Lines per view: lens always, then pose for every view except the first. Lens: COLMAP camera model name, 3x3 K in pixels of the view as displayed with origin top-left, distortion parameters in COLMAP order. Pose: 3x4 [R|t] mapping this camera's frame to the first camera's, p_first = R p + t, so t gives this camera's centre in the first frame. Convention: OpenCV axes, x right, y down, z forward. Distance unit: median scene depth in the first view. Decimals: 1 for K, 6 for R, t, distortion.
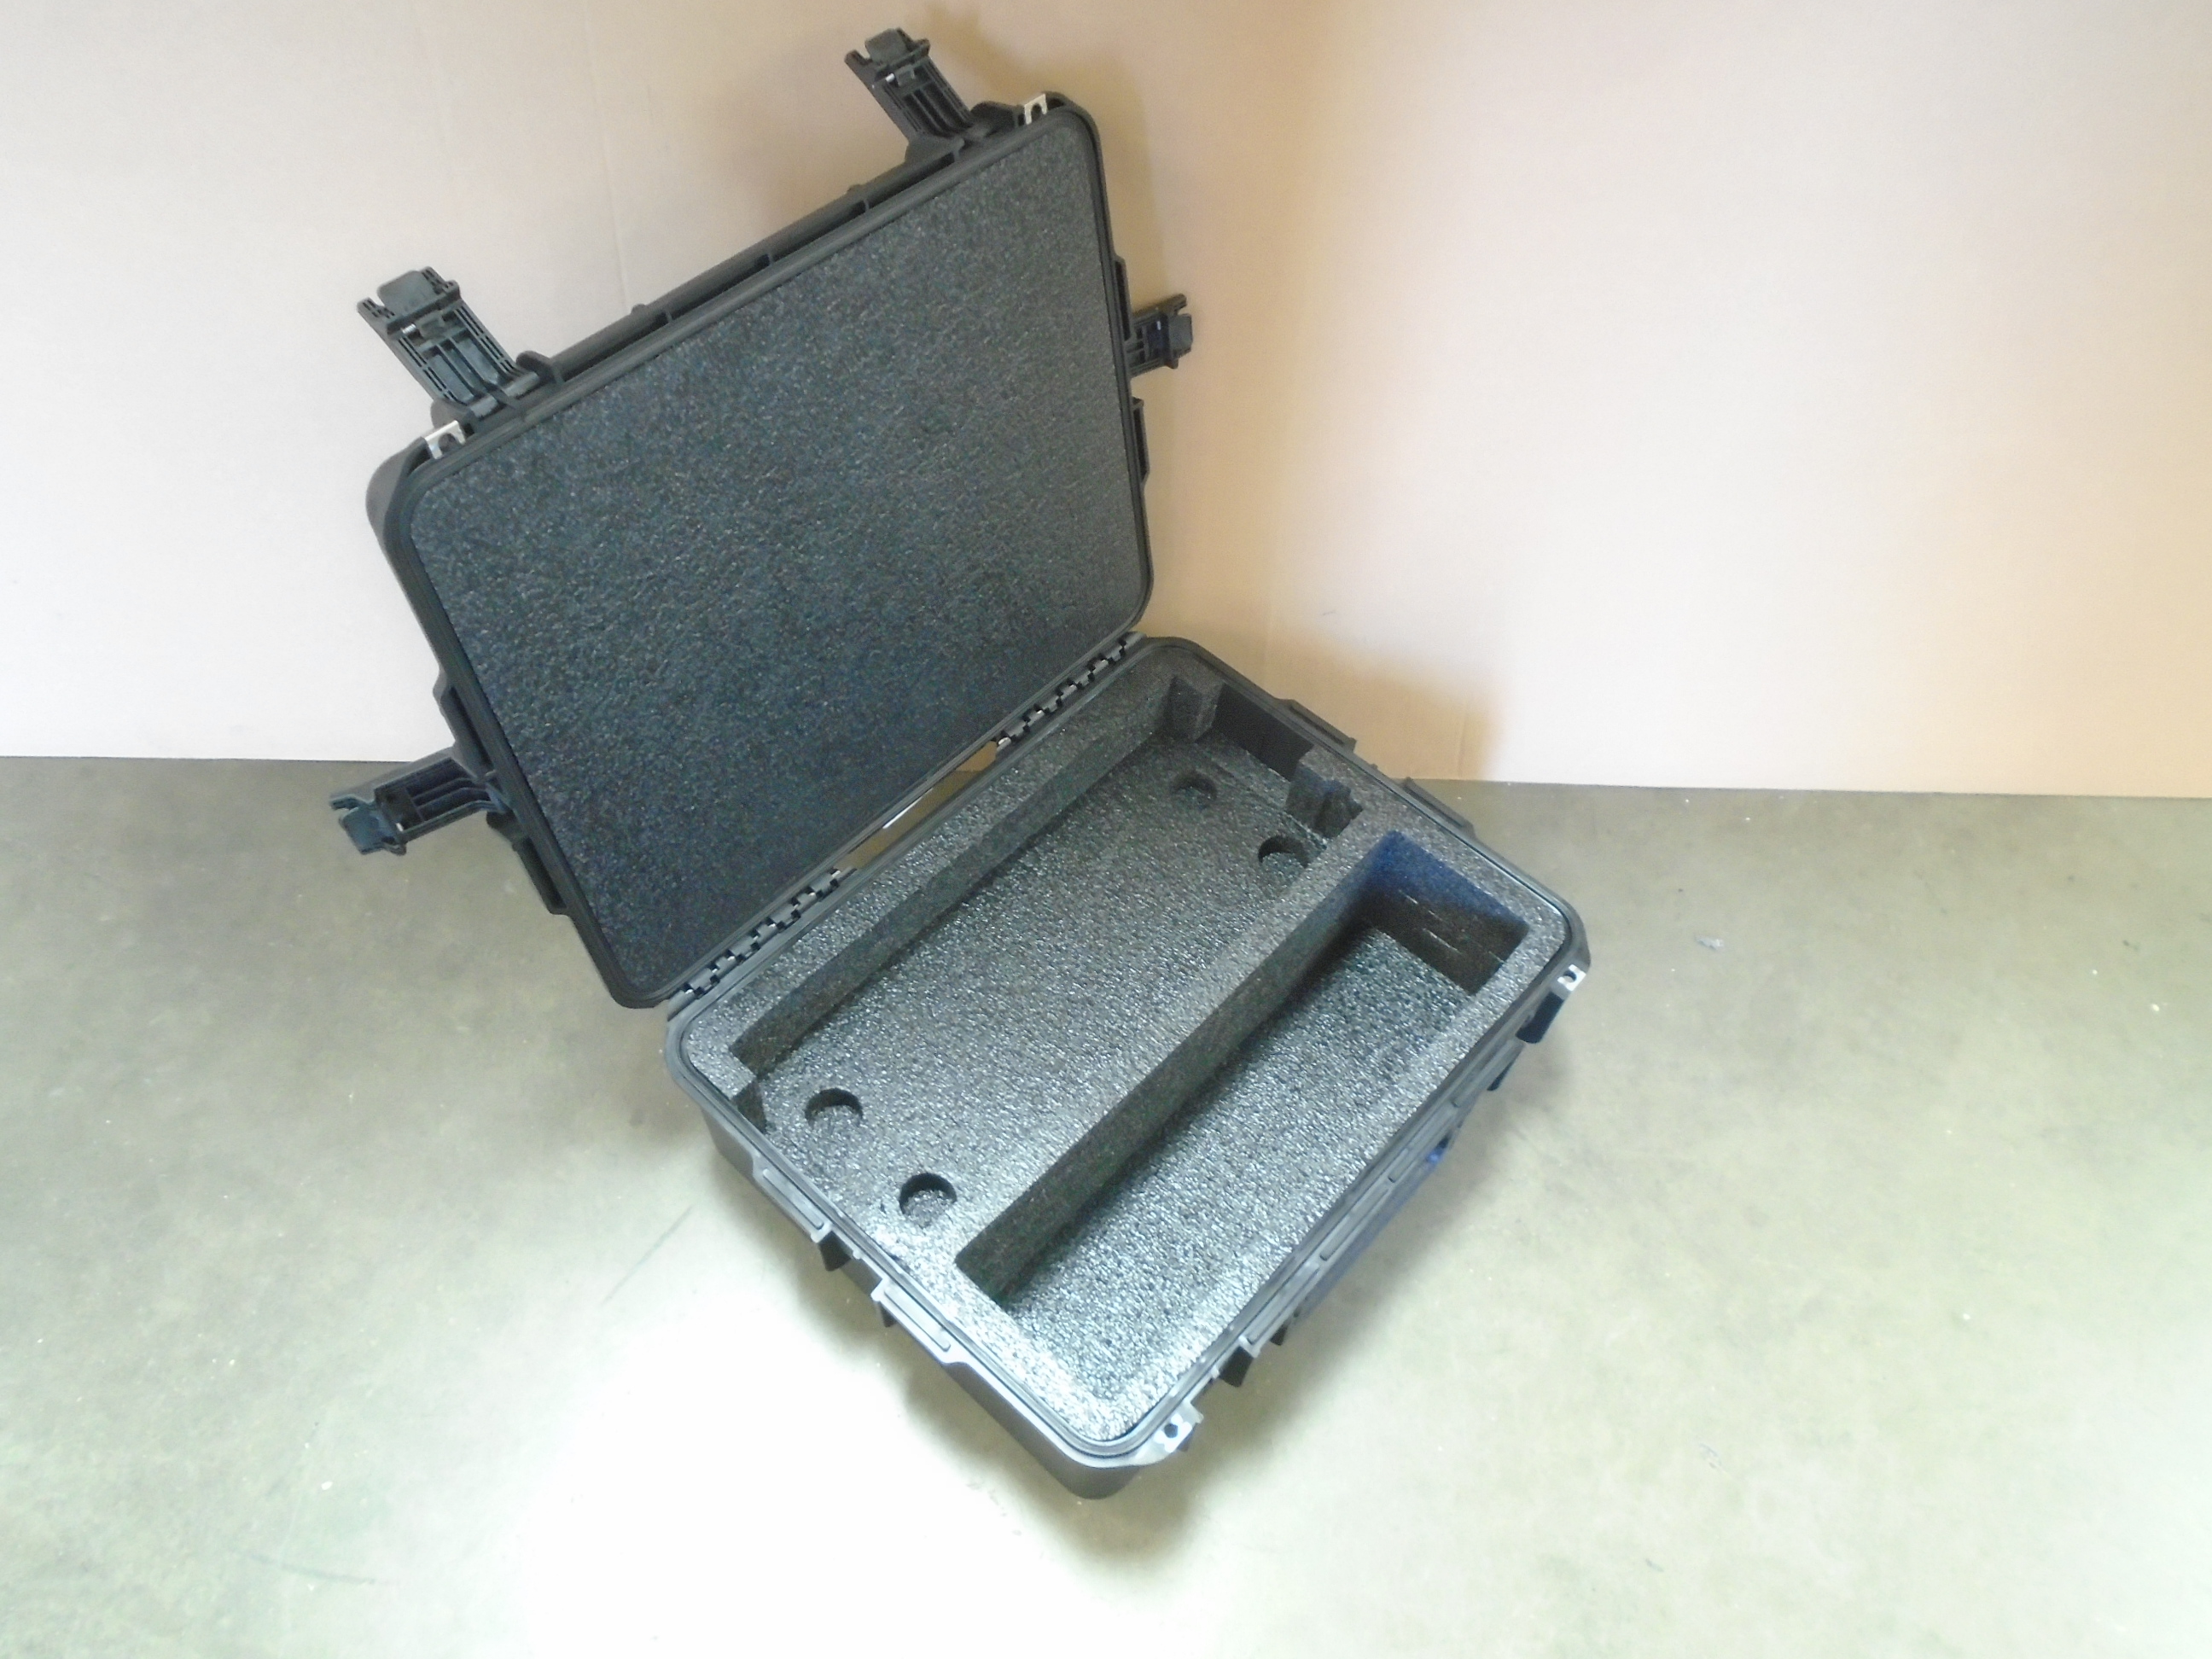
lens RADIAL K [[1710.7, 0, 1096.2], [0, 1710.7, 818.4], [0, 0, 1]] dist [-0.011084, 0.004645]
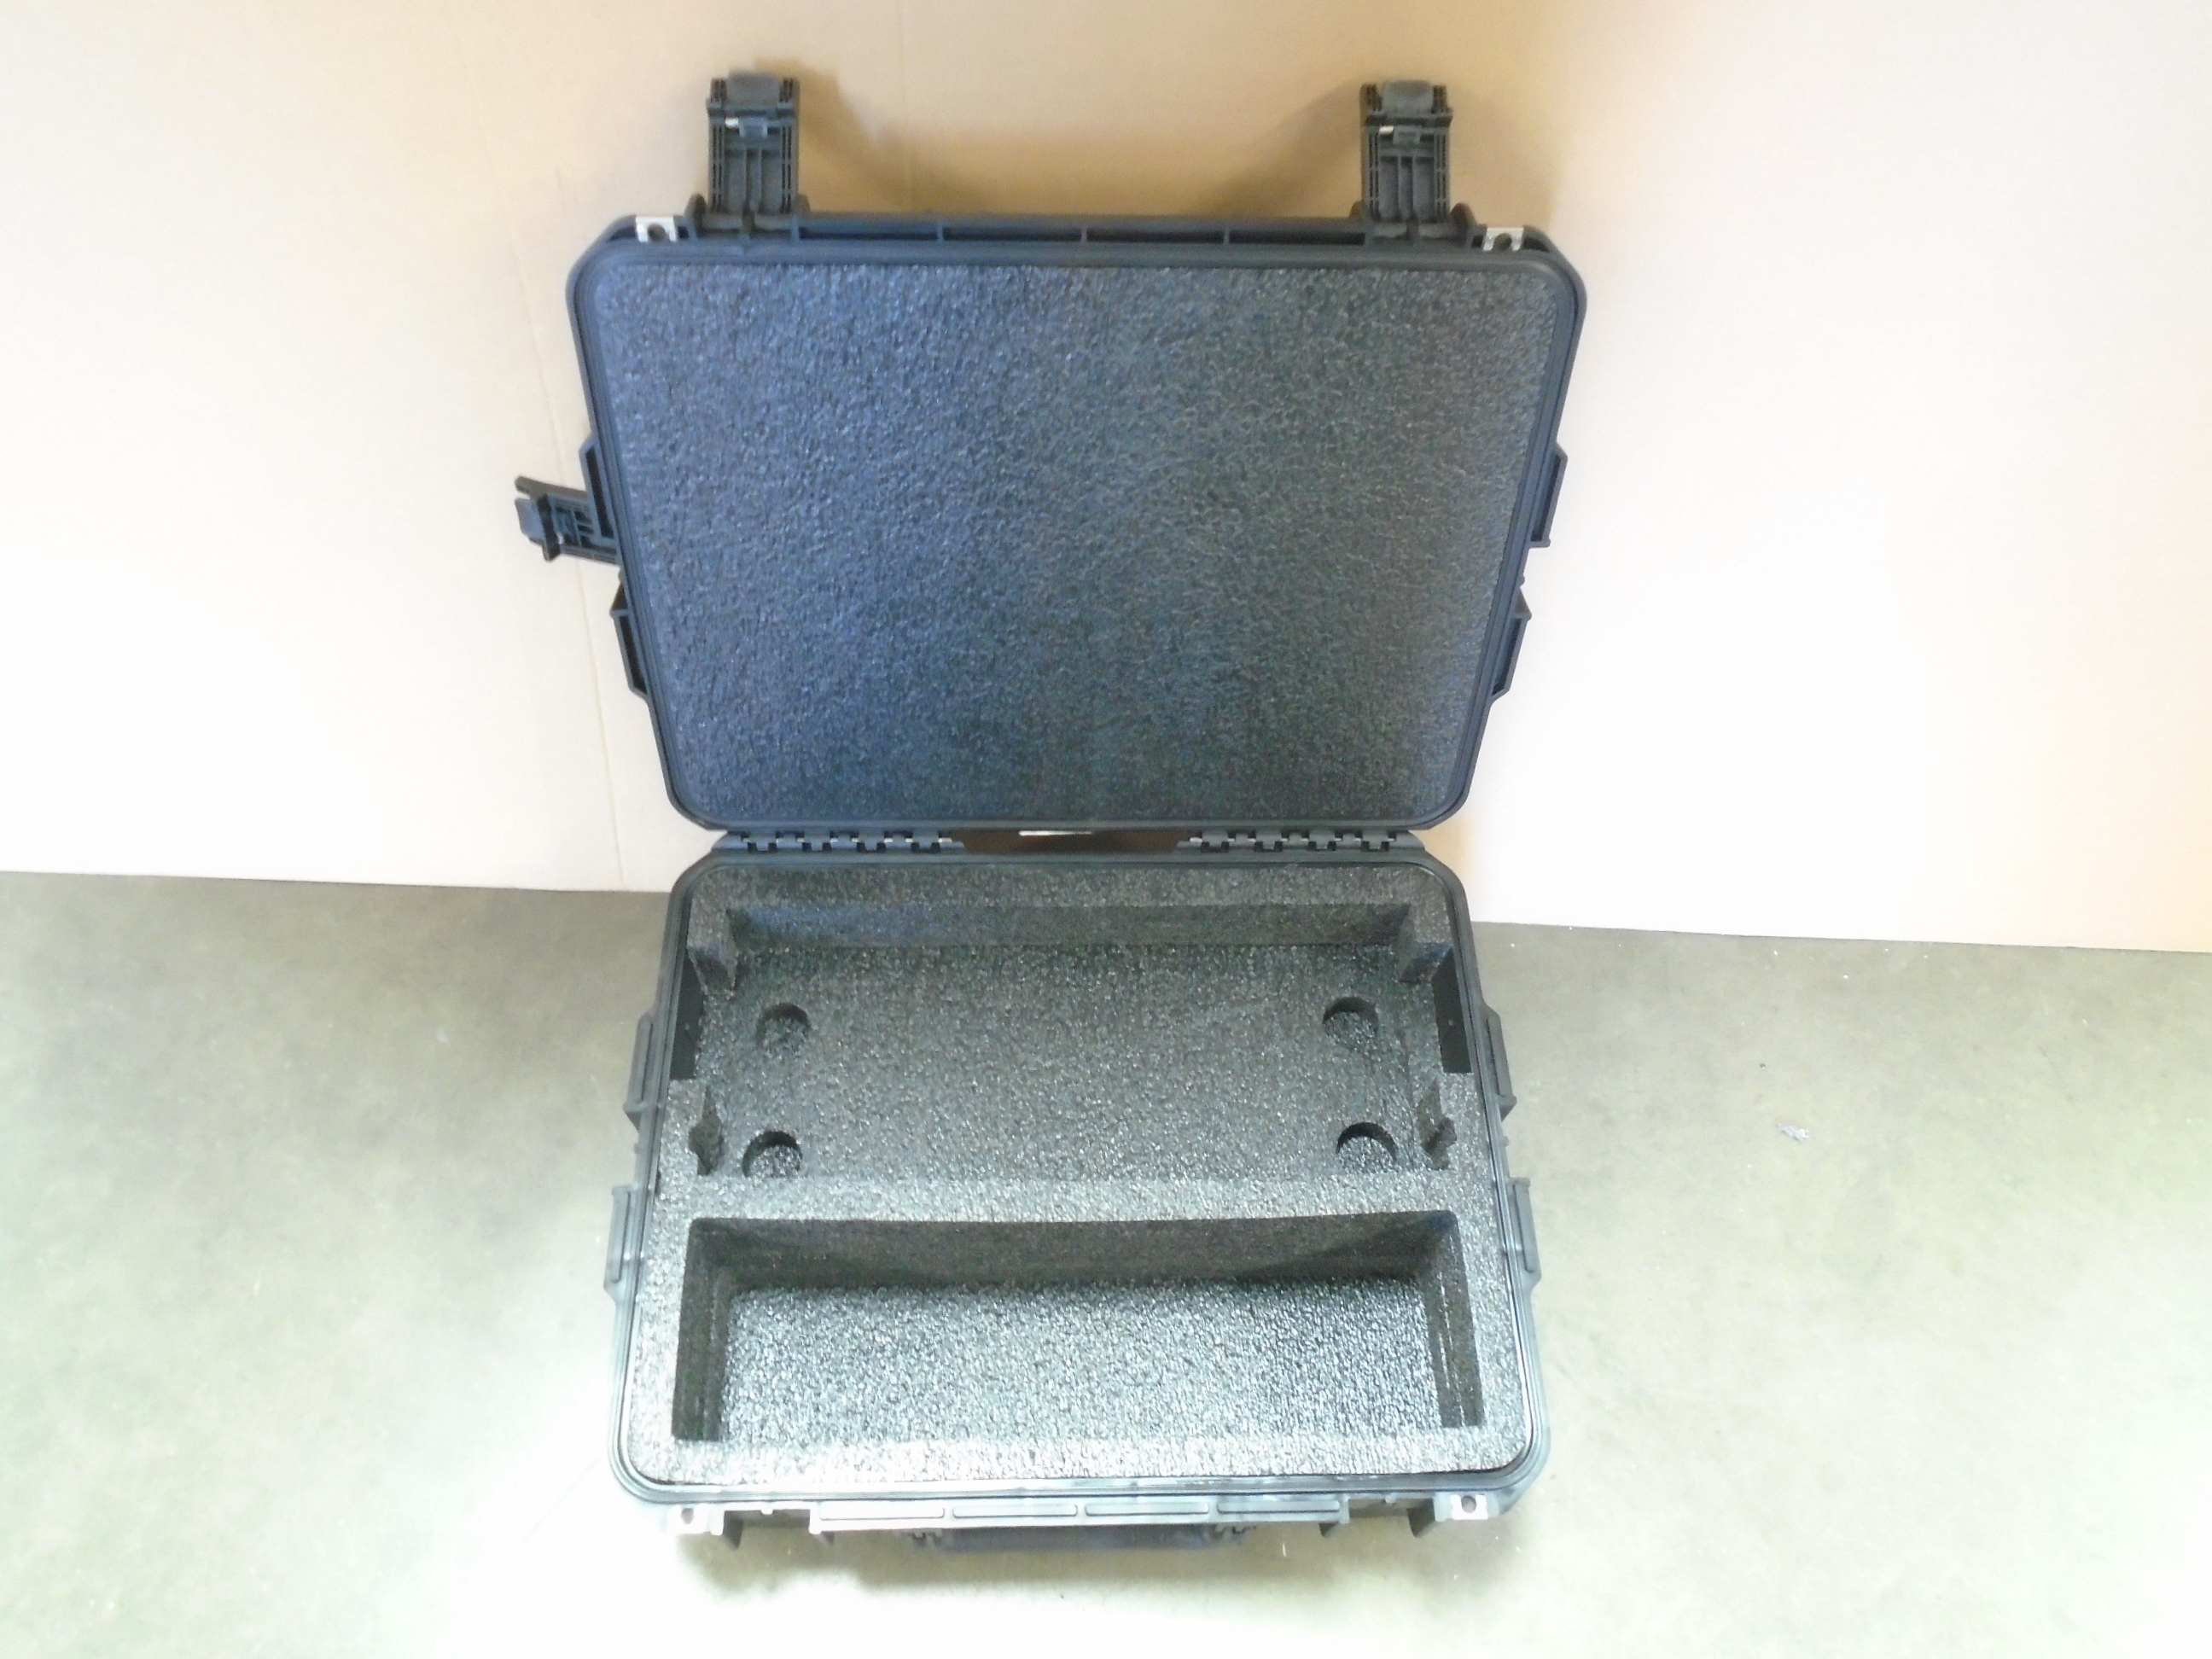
lens RADIAL K [[1710.7, 0, 1096.2], [0, 1710.7, 818.4], [0, 0, 1]] dist [-0.011084, 0.004645]
pose [[0.689854, 0.595857, -0.411163, 0.320569], [-0.583870, 0.793714, 0.170626, -0.209110], [0.428015, 0.122359, 0.895451, 0.201065]]
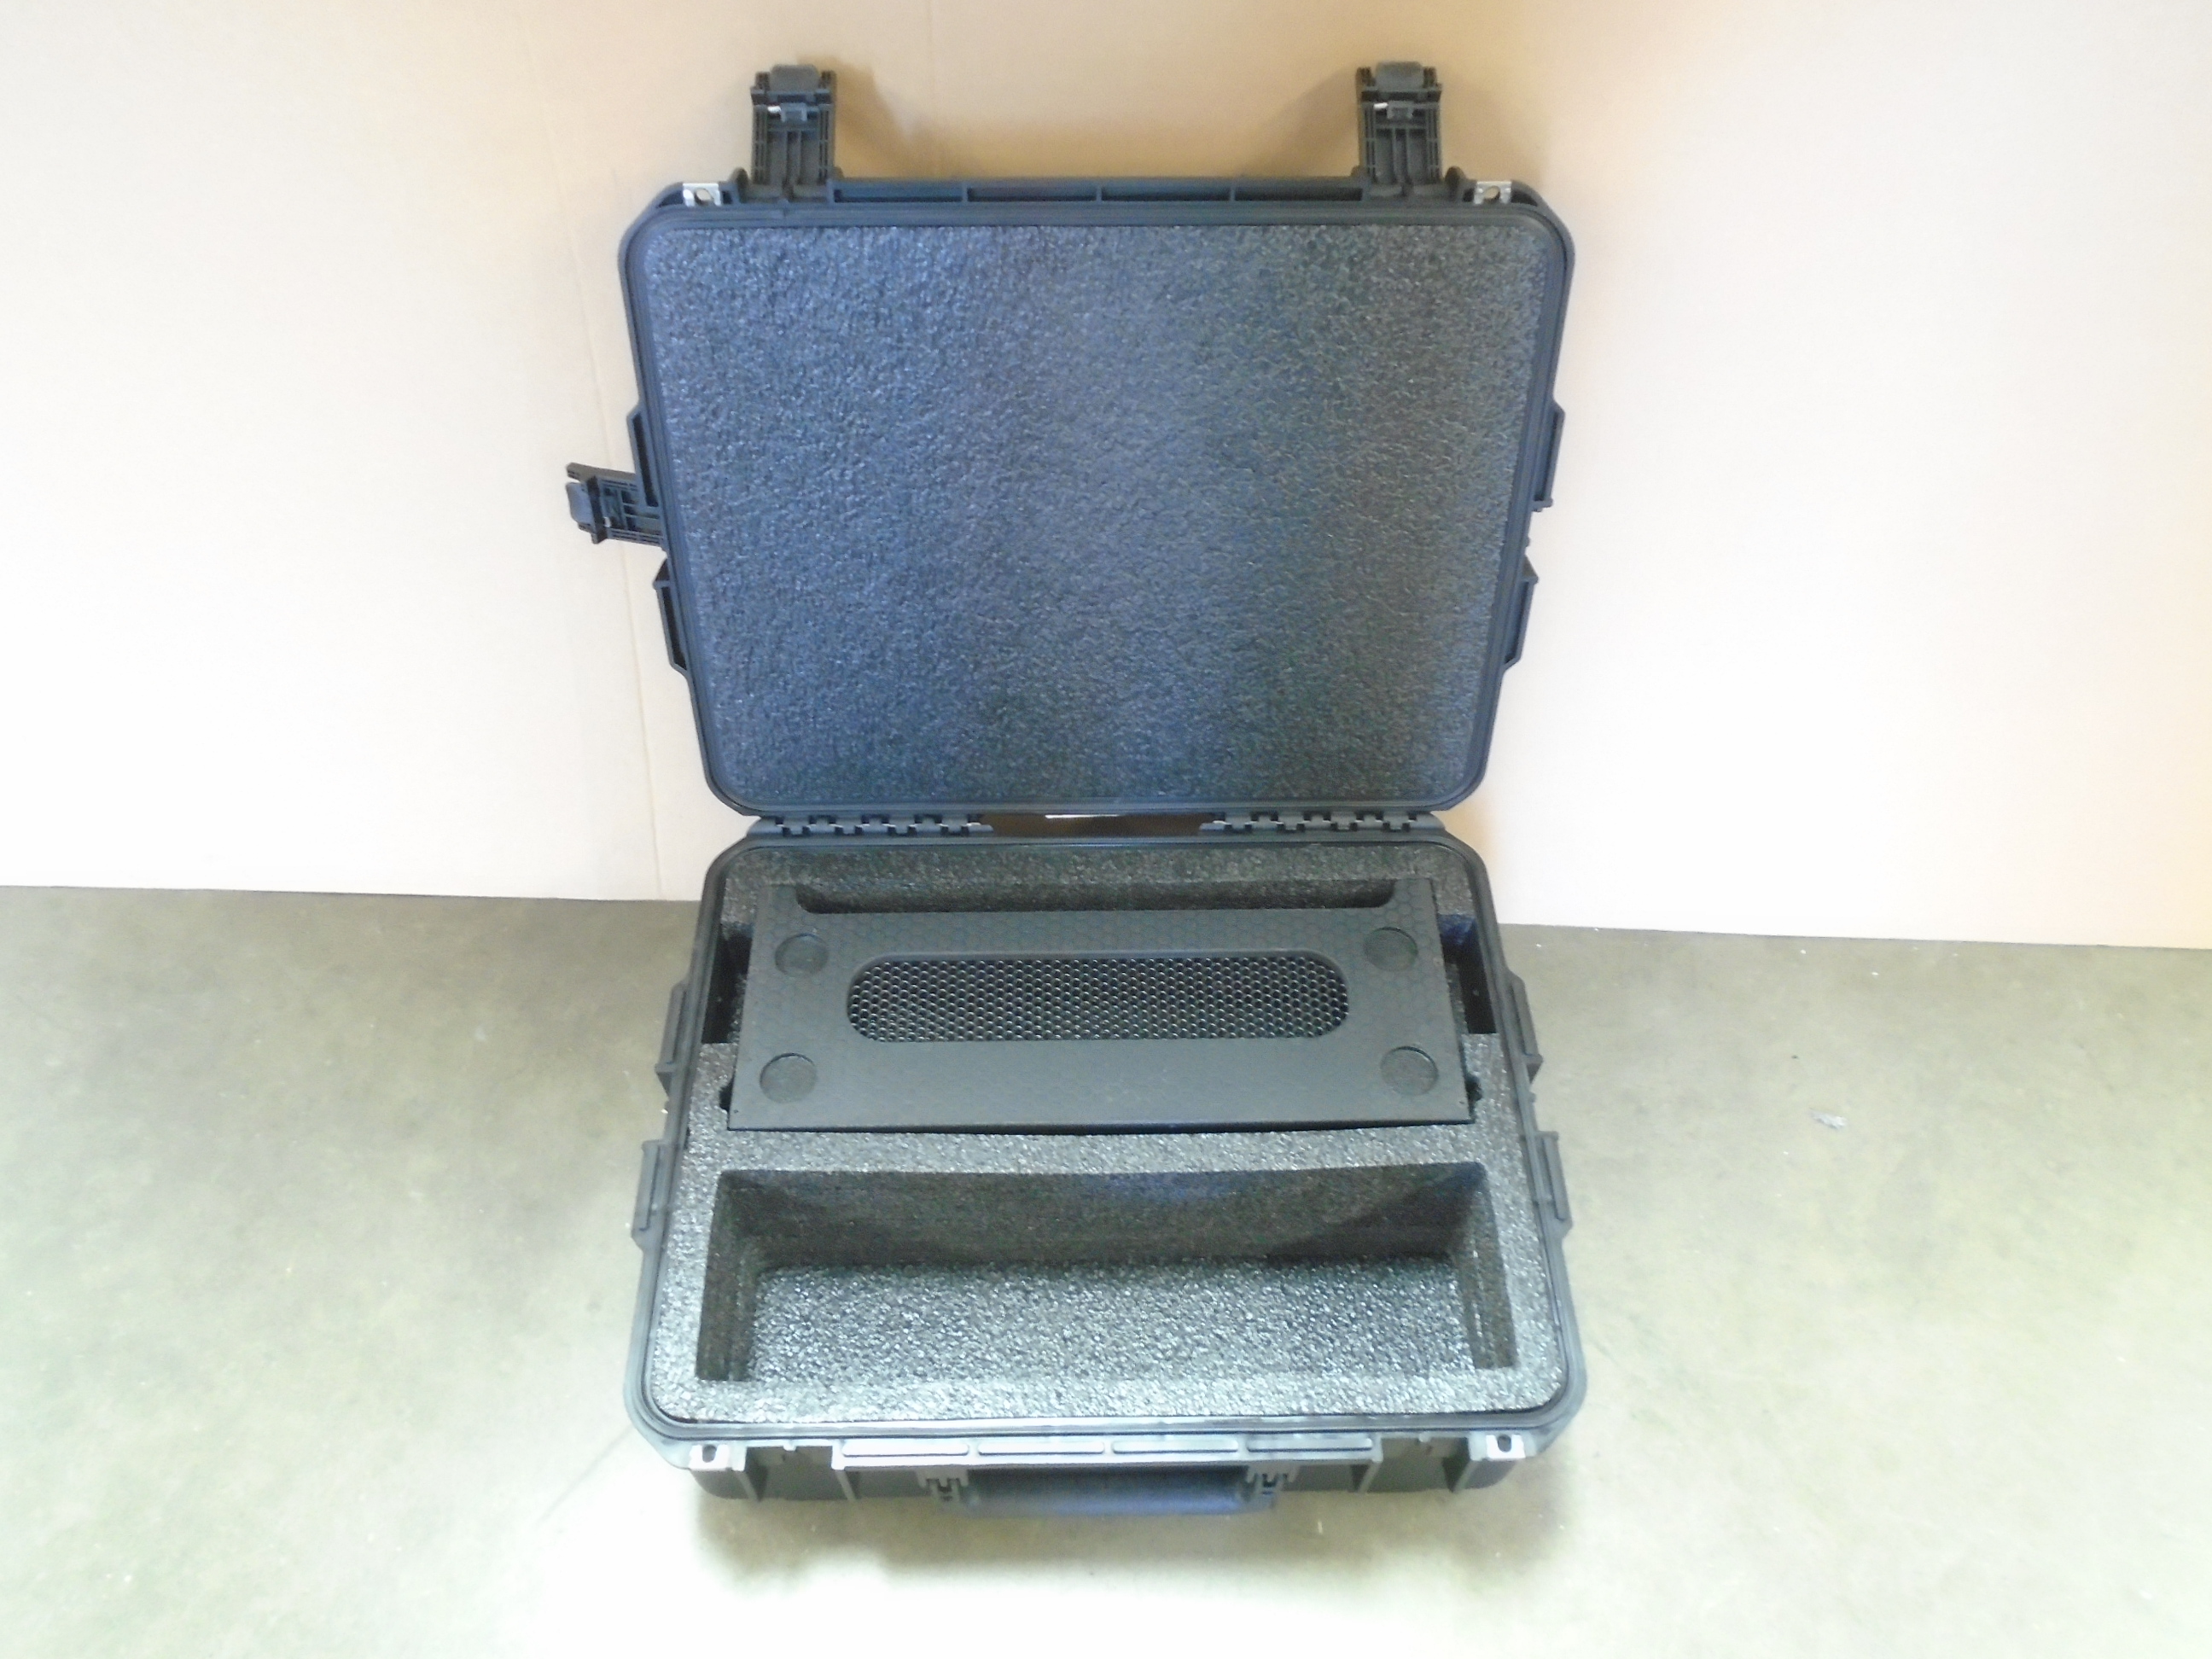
lens RADIAL K [[1710.7, 0, 1096.2], [0, 1710.7, 818.4], [0, 0, 1]] dist [-0.011084, 0.004645]
pose [[0.683742, 0.537302, -0.493764, 0.414214], [-0.573295, 0.814159, 0.092075, -0.110851], [0.451475, 0.220117, 0.864707, 0.208042]]
